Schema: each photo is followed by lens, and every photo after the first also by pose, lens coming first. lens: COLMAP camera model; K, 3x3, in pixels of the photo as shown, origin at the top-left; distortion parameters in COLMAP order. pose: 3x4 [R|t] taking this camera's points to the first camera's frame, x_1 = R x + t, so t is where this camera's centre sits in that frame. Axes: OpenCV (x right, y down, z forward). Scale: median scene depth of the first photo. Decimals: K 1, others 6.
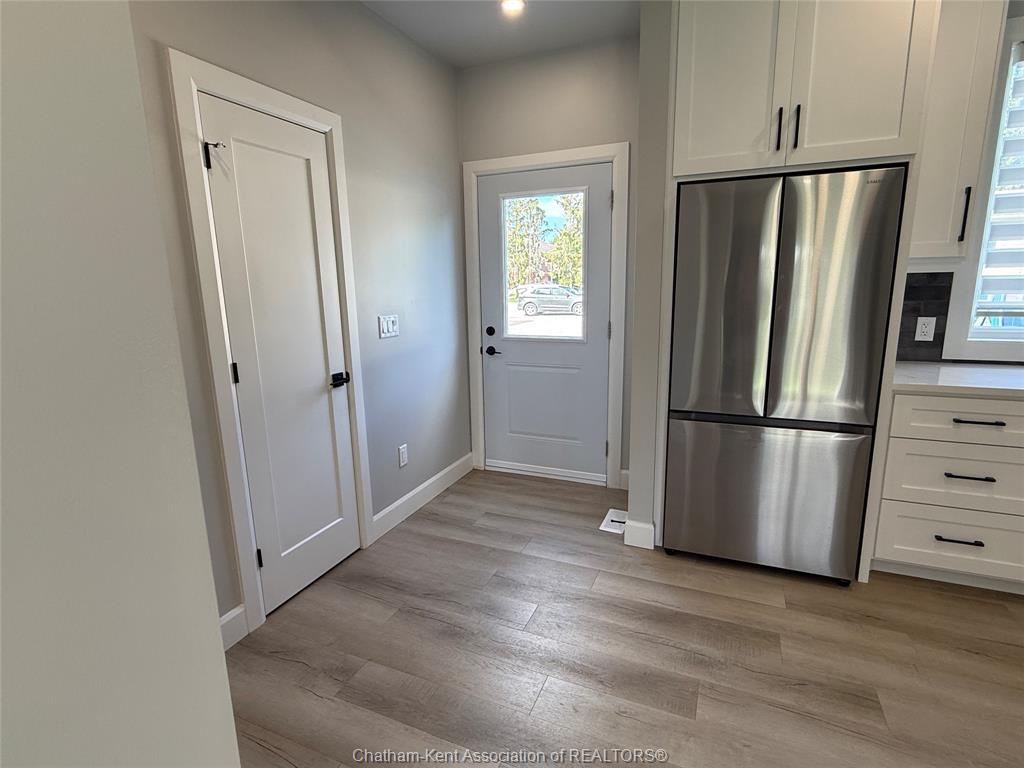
lens RADIAL K [[515.4, 0, 510.1], [0, 515.4, 384.3], [0, 0, 1]] dist [0.002825, -0.000063]
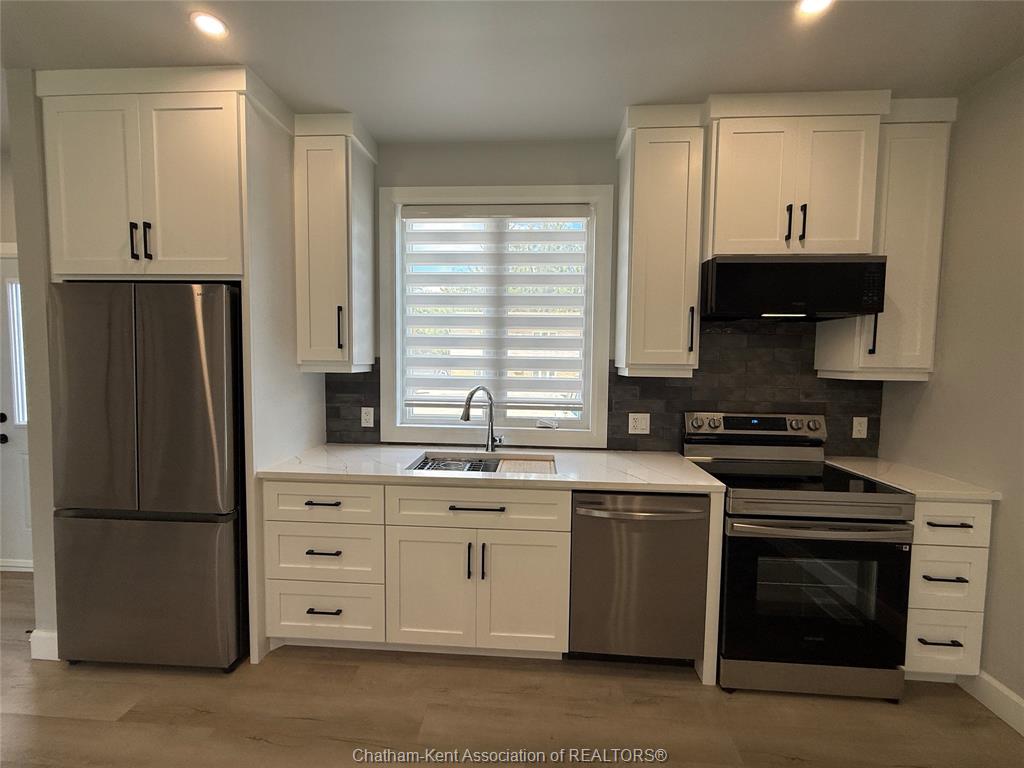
lens RADIAL K [[416.1, 0, 512.0], [0, 416.1, 384.0], [0, 0, 1]] dist [0.000555, 0.000079]
pose [[0.939169, 0.012985, 0.343209, 0.804874], [0.035255, 0.990362, -0.133942, -0.042124], [-0.341640, 0.137894, 0.929660, -0.037494]]
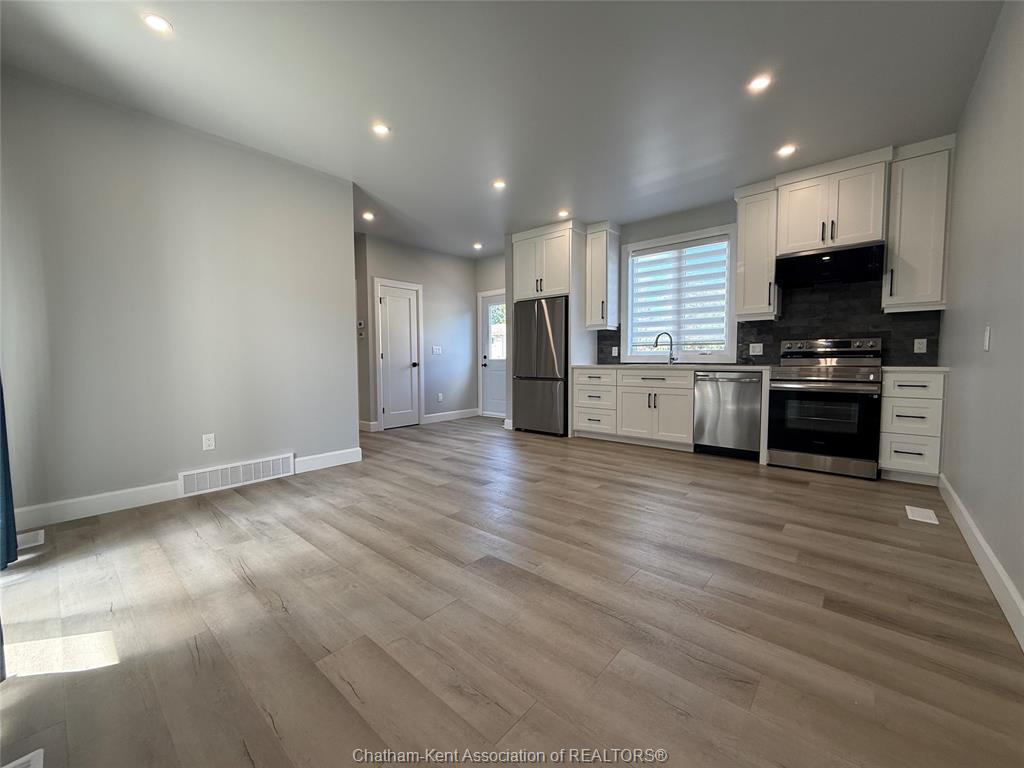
lens RADIAL K [[407.5, 0, 510.2], [0, 407.5, 382.7], [0, 0, 1]] dist [-0.000767, 0.000081]
pose [[0.952668, 0.032986, -0.302218, 0.950630], [-0.073597, 0.989550, -0.123992, 0.356620], [0.294970, 0.140365, 0.945140, -1.129593]]
